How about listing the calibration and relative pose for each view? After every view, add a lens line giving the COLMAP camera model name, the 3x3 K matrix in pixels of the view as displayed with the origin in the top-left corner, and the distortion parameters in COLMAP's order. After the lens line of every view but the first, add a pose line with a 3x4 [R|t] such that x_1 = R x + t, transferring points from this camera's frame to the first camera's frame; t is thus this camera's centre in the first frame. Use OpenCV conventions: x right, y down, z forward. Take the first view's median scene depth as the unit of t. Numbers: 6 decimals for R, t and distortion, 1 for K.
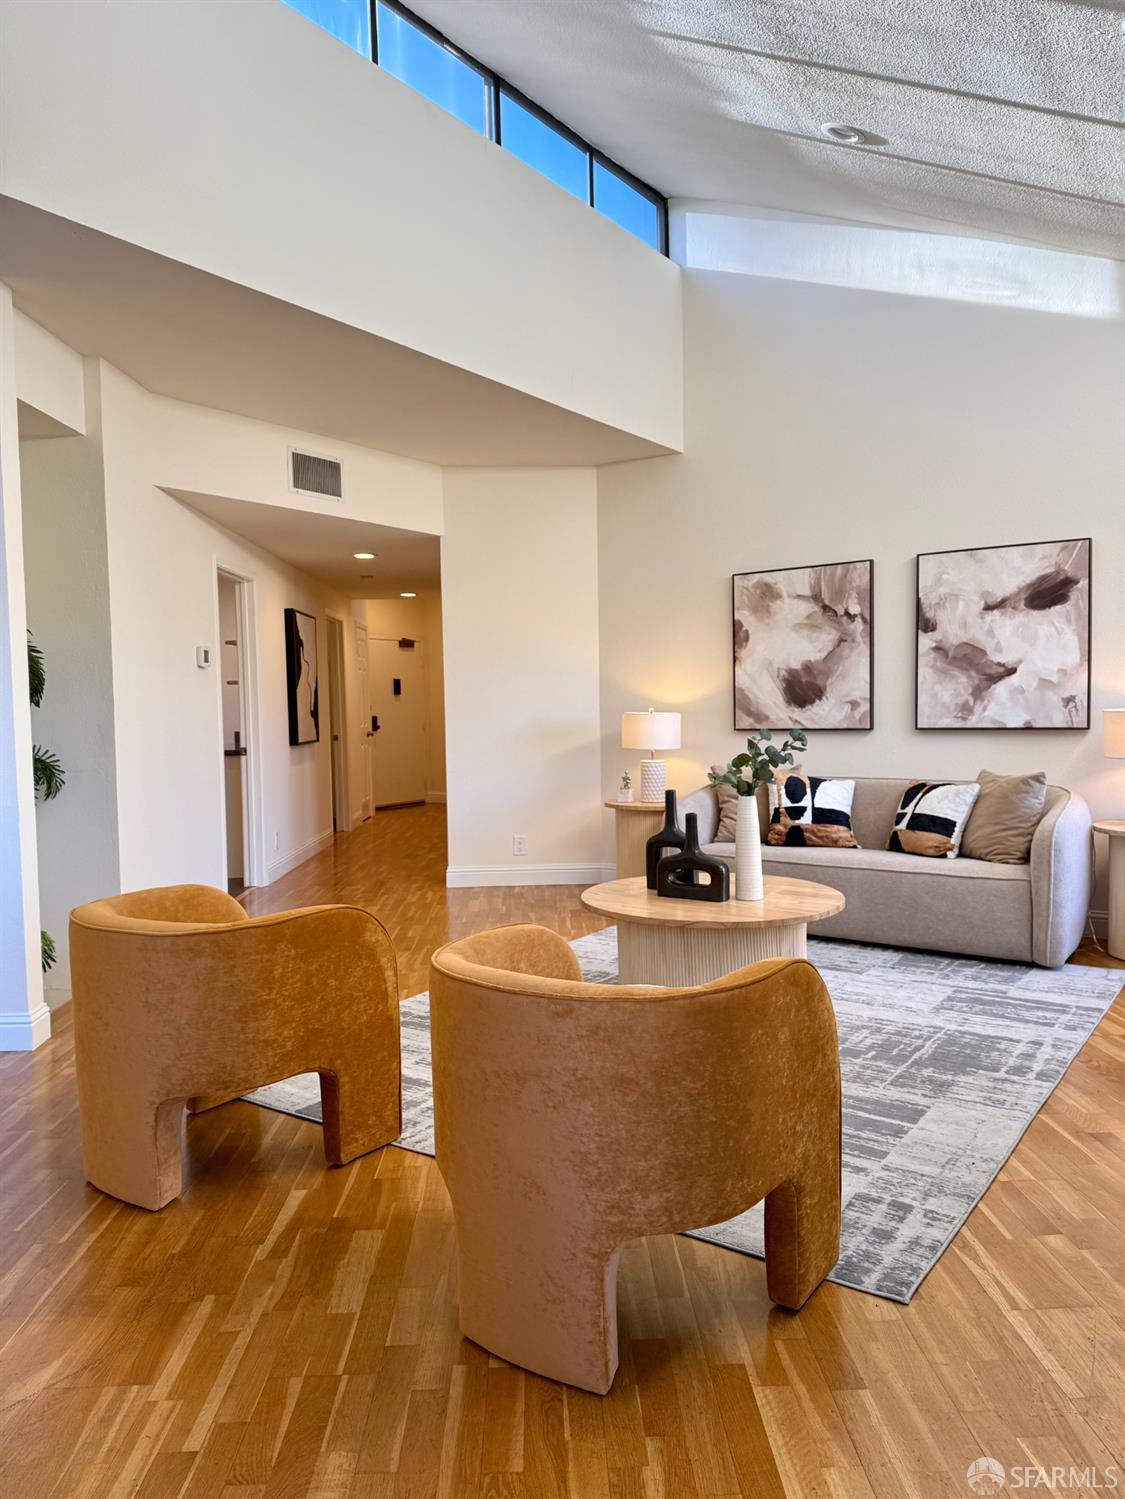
lens RADIAL K [[1043.1, 0, 562.5], [0, 1043.1, 749.5], [0, 0, 1]] dist [0.150773, -0.257290]
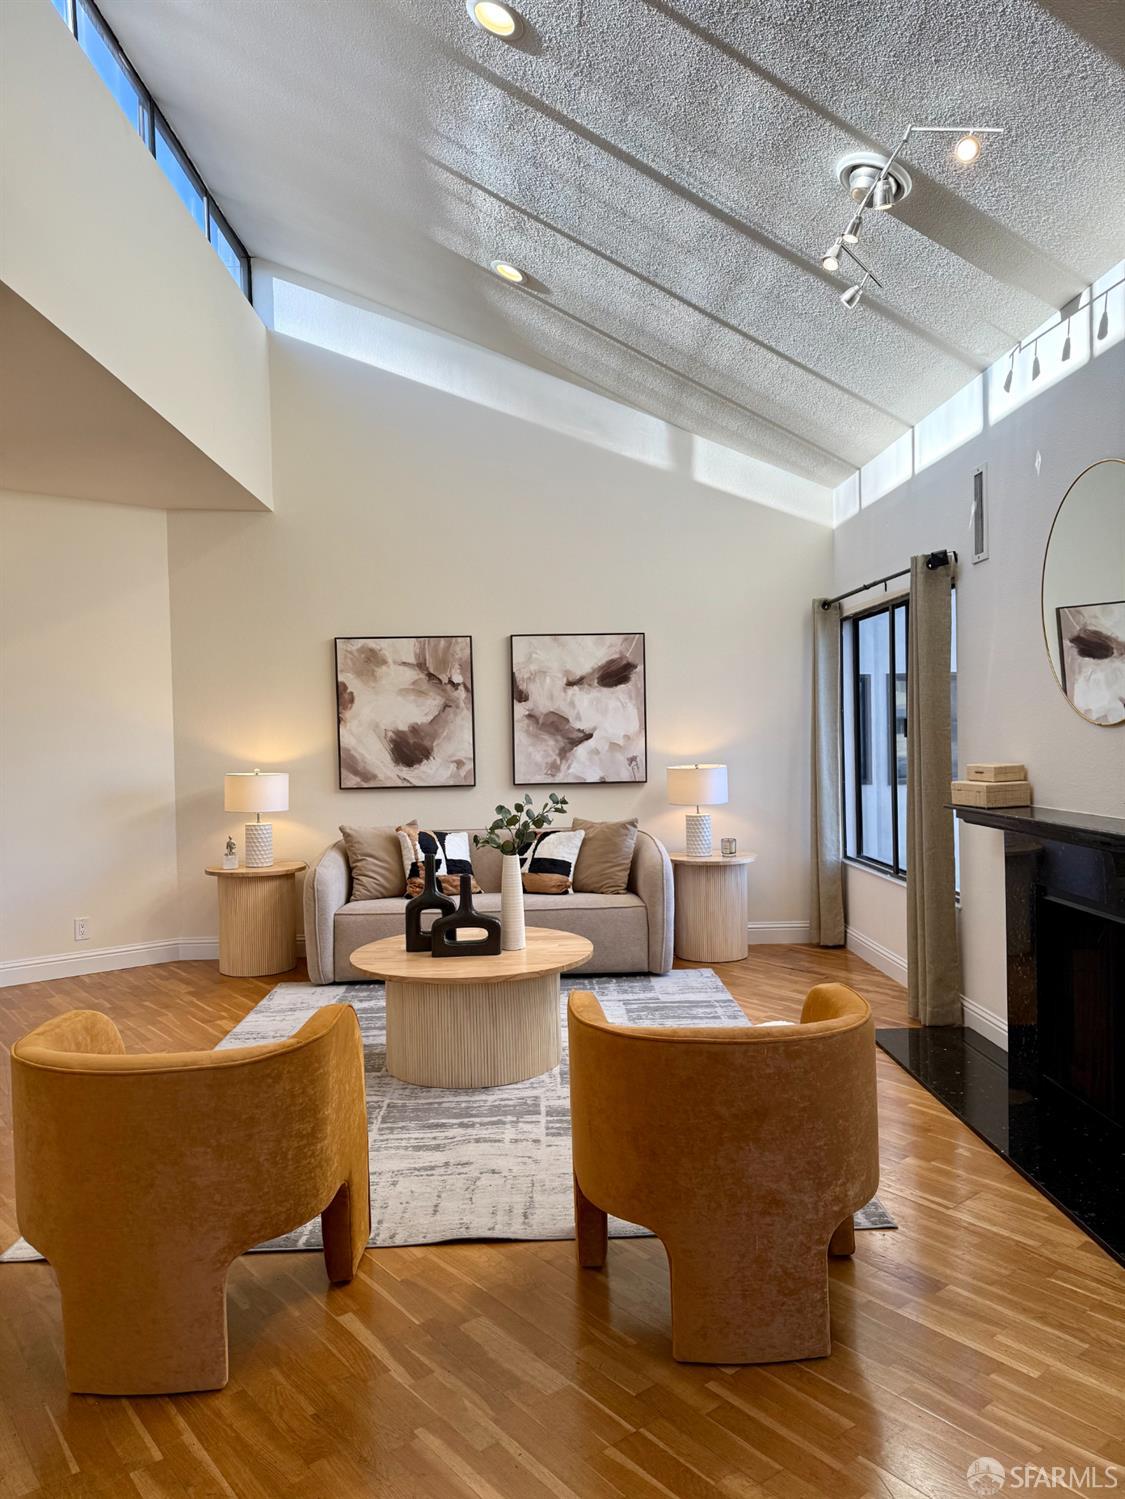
lens RADIAL K [[1043.1, 0, 562.5], [0, 1043.1, 749.5], [0, 0, 1]] dist [0.150773, -0.257290]
pose [[0.797051, -0.007142, 0.603870, -0.323099], [0.030507, 0.999130, -0.028449, -0.024499], [-0.603141, 0.041097, 0.796575, 0.058460]]
